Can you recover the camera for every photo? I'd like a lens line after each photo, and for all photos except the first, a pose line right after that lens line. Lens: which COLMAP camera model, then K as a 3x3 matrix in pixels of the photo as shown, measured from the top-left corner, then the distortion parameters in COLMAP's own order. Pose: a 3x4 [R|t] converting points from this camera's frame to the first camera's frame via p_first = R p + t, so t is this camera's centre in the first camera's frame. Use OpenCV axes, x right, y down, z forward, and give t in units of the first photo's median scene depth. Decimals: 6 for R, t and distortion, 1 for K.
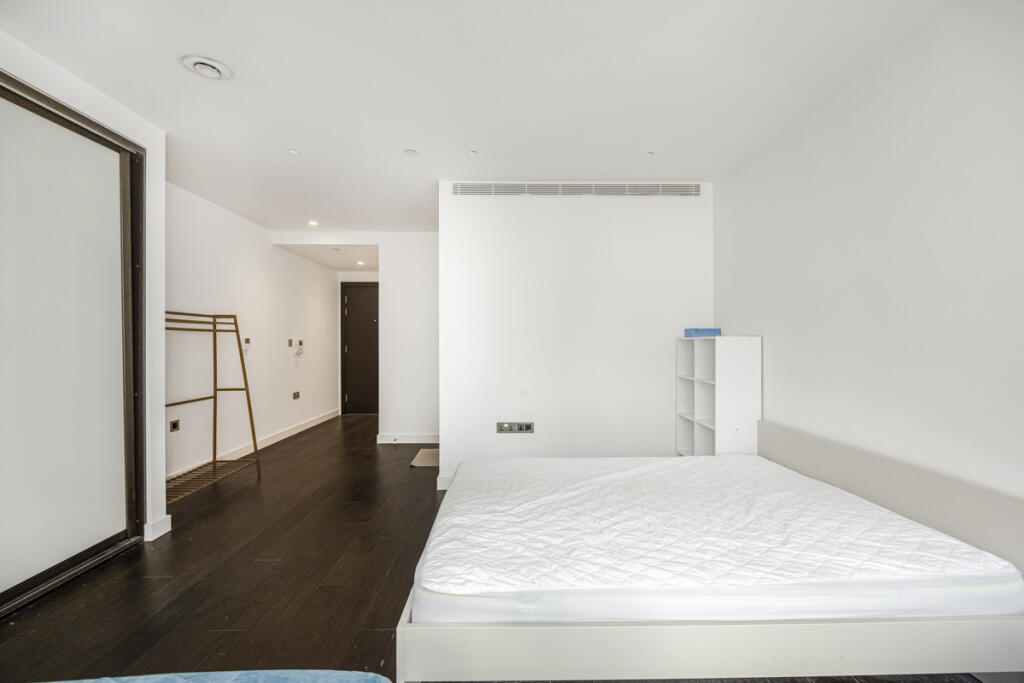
lens RADIAL K [[388.5, 0, 514.2], [0, 388.5, 338.8], [0, 0, 1]] dist [0.002384, 0.000317]
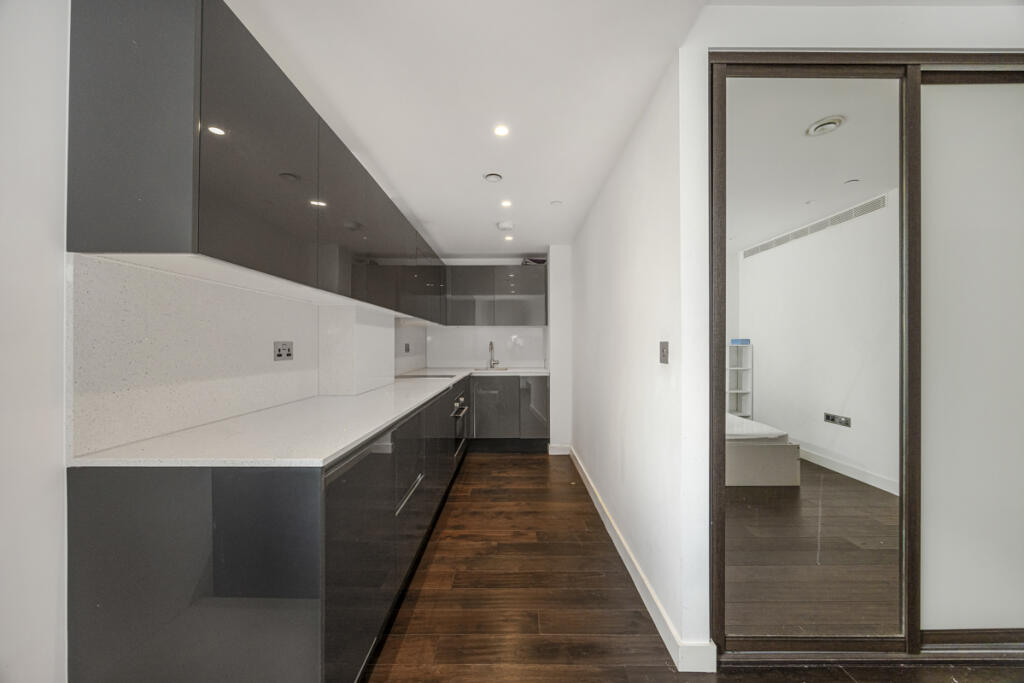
lens RADIAL K [[390.9, 0, 514.8], [0, 390.9, 344.9], [0, 0, 1]] dist [-0.000636, -0.000101]
pose [[-0.000650, 0.000187, -1.000000, 1.201818], [0.001463, 0.999999, 0.000186, -0.002471], [0.999999, -0.001463, -0.000650, 0.013911]]
